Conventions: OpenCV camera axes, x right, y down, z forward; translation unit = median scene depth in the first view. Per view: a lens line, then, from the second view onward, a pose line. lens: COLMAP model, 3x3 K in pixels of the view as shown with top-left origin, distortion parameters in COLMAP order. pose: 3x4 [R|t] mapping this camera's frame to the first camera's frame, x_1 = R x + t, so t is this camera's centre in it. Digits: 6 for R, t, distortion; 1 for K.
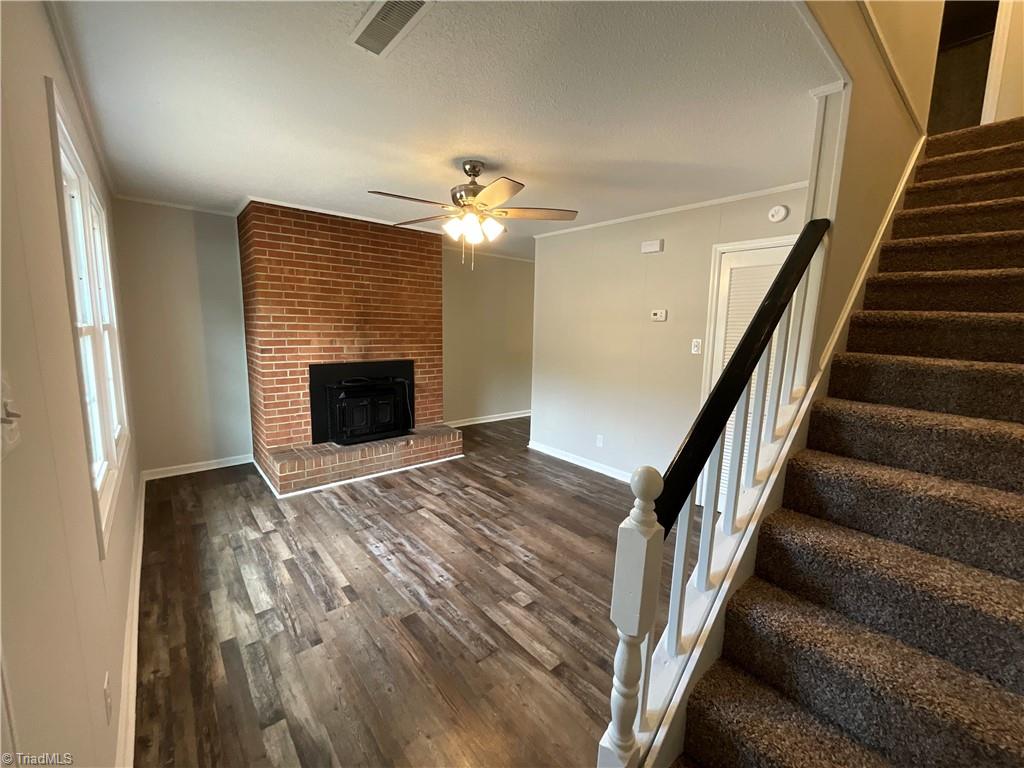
lens RADIAL K [[417.1, 0, 511.5], [0, 417.1, 382.5], [0, 0, 1]] dist [-0.001200, 0.000433]
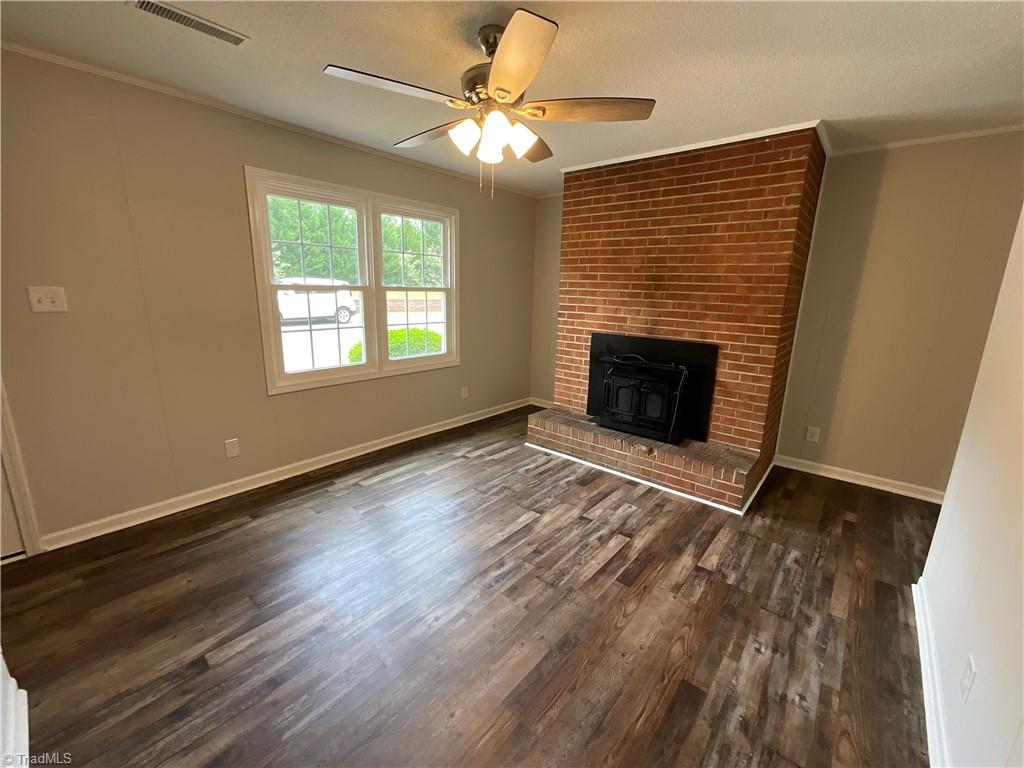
lens RADIAL K [[417.1, 0, 511.5], [0, 417.1, 382.5], [0, 0, 1]] dist [-0.001200, 0.000433]
pose [[0.155759, 0.202752, -0.966763, 0.470694], [-0.156853, 0.971367, 0.178447, -0.078256], [0.975262, 0.123845, 0.183101, 0.694286]]
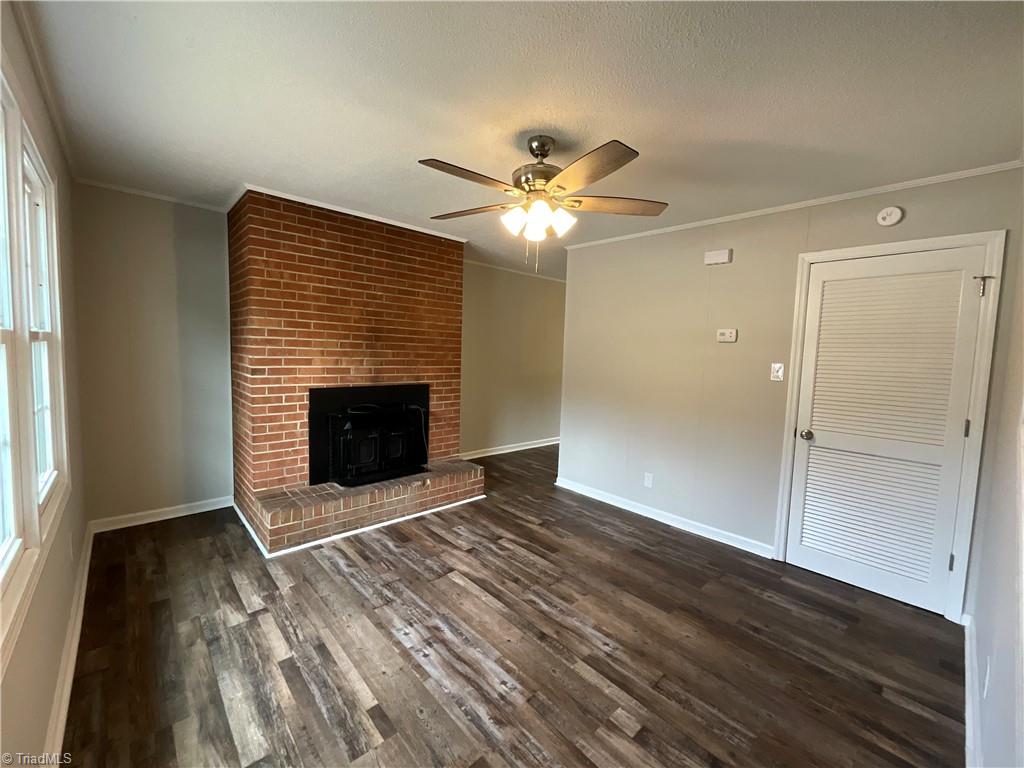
lens RADIAL K [[417.1, 0, 511.5], [0, 417.1, 382.5], [0, 0, 1]] dist [-0.001200, 0.000433]
pose [[0.998969, 0.009799, 0.044323, -0.128413], [-0.007223, 0.998296, -0.057906, -0.010549], [-0.044815, 0.057526, 0.997338, 0.165045]]
